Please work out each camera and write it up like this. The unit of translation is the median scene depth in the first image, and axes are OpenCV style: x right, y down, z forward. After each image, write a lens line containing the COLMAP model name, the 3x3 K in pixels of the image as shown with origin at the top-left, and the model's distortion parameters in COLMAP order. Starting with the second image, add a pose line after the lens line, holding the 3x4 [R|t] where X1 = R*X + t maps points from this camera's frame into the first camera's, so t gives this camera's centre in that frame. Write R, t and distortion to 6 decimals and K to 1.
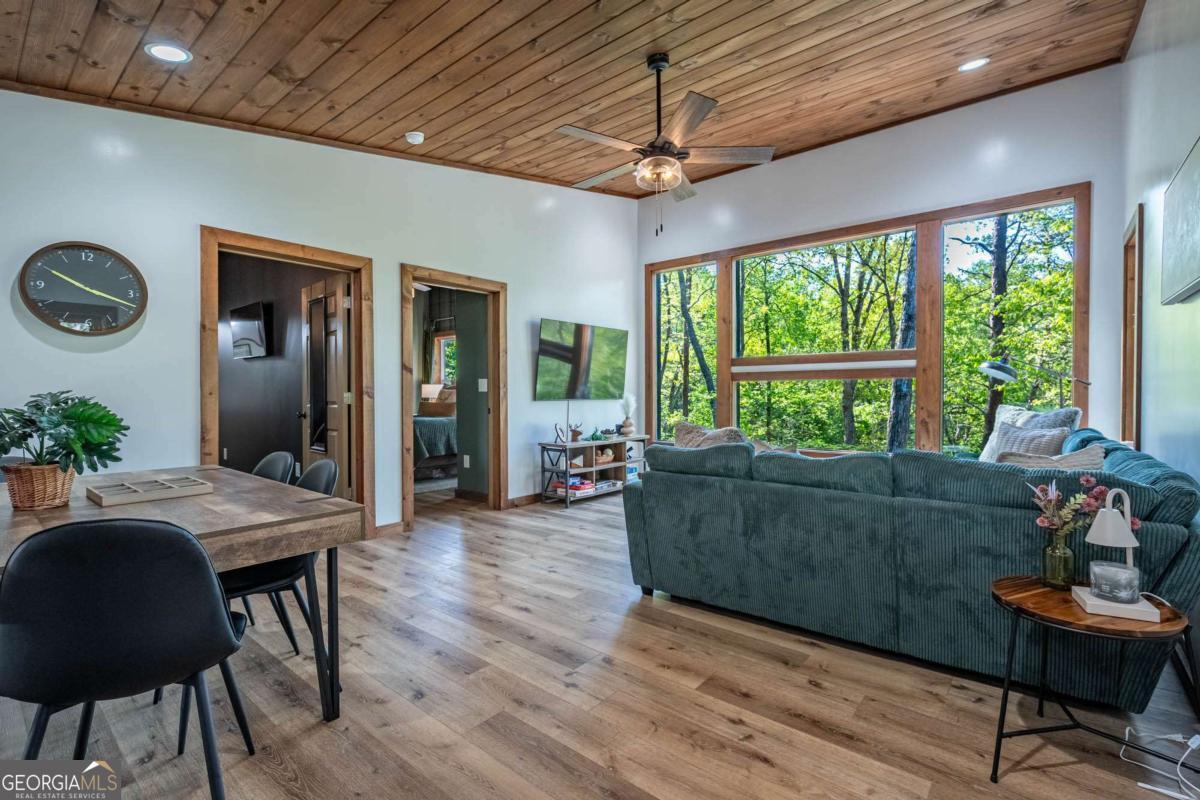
lens RADIAL K [[540.9, 0, 599.1], [0, 540.9, 388.9], [0, 0, 1]] dist [-0.003529, 0.001906]
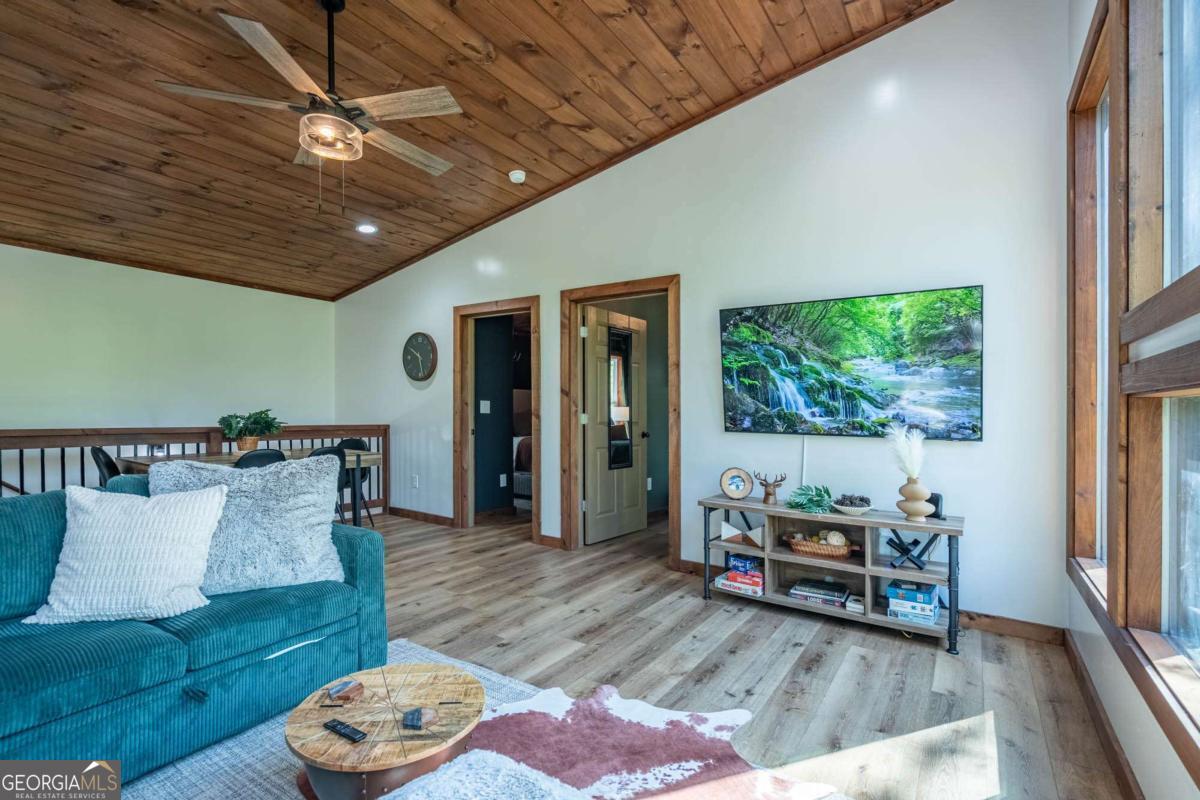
lens RADIAL K [[540.9, 0, 606.9], [0, 540.9, 410.2], [0, 0, 1]] dist [-0.003529, 0.001906]
pose [[0.098329, 0.008186, -0.995120, 1.227960], [-0.010166, 0.999922, 0.007221, -0.016561], [0.995102, 0.009406, 0.098404, 1.757584]]
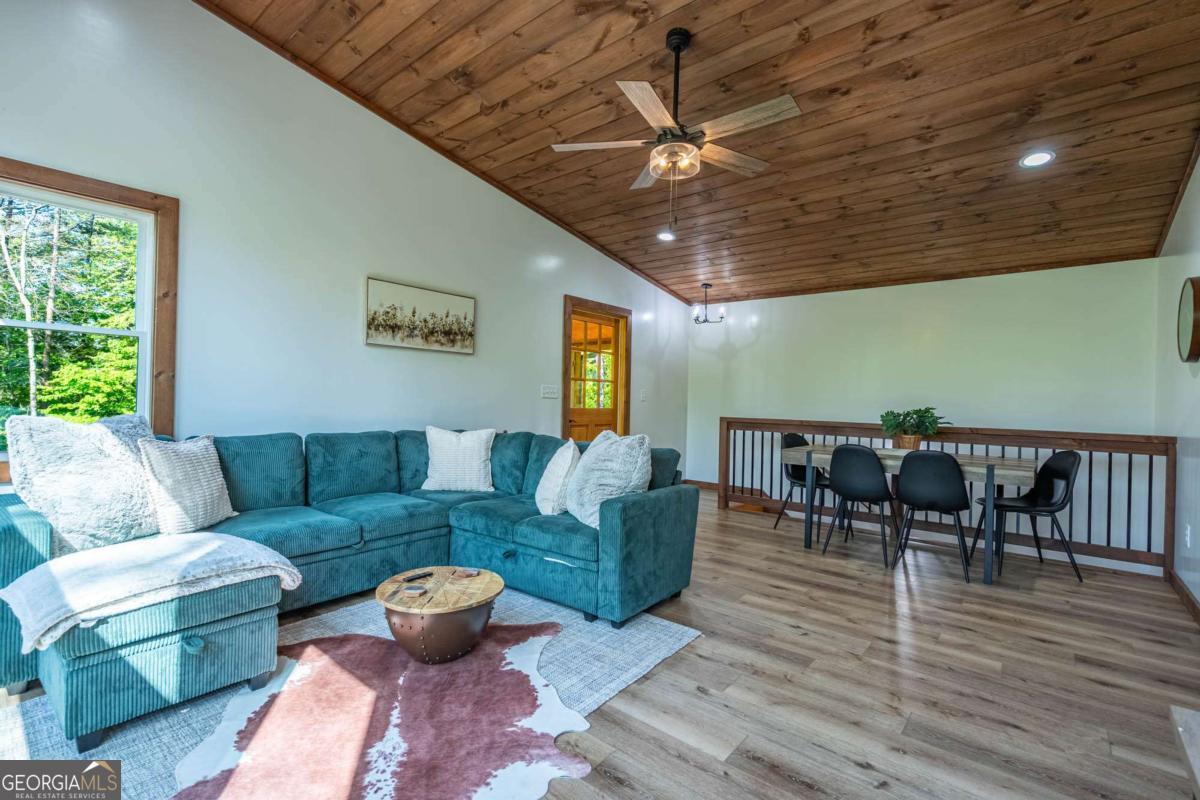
lens RADIAL K [[540.9, 0, 602.5], [0, 540.9, 402.7], [0, 0, 1]] dist [-0.003529, 0.001906]
pose [[-0.999858, -0.015012, 0.007637, 0.284965], [-0.014990, 0.999883, 0.002937, 0.003496], [-0.007680, 0.002822, -0.999967, 2.533447]]
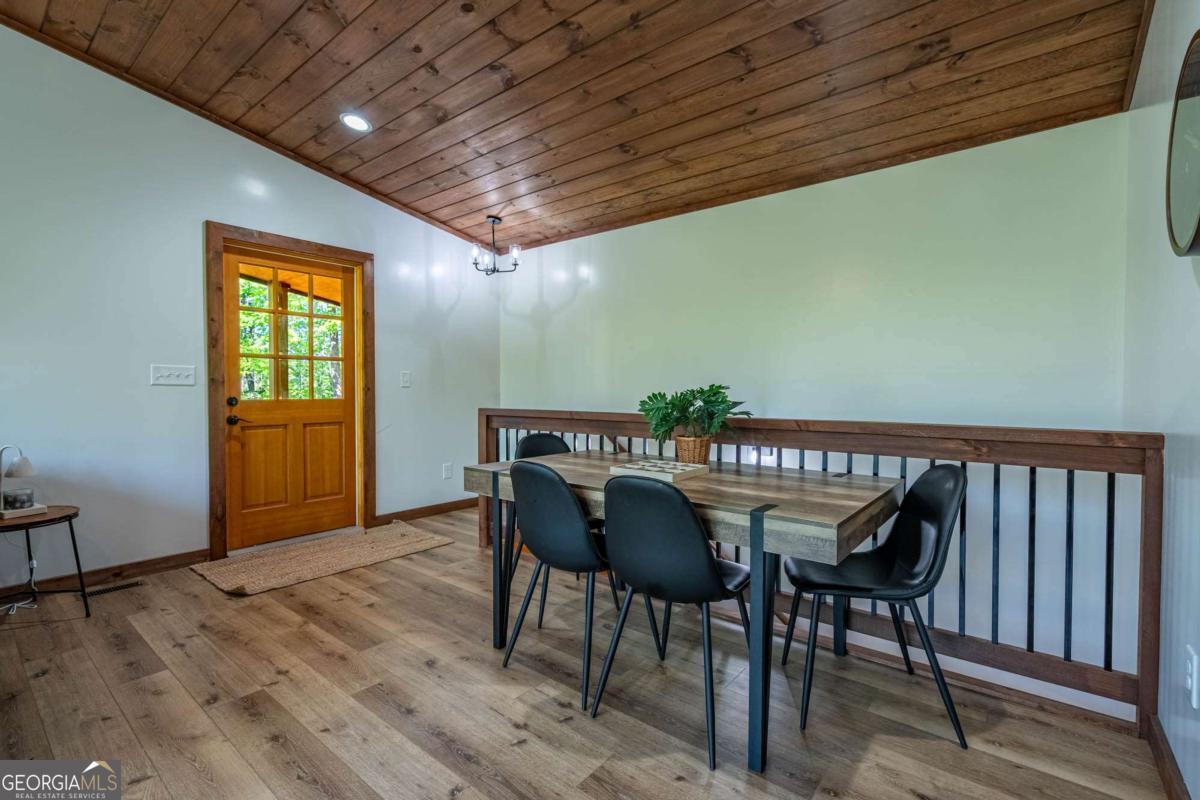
lens RADIAL K [[540.9, 0, 598.0], [0, 540.9, 403.1], [0, 0, 1]] dist [-0.003529, 0.001906]
pose [[-0.999937, 0.006944, -0.008771, -0.550633], [0.006727, 0.999678, 0.024485, 0.015012], [0.008938, 0.024425, -0.999662, 1.722599]]
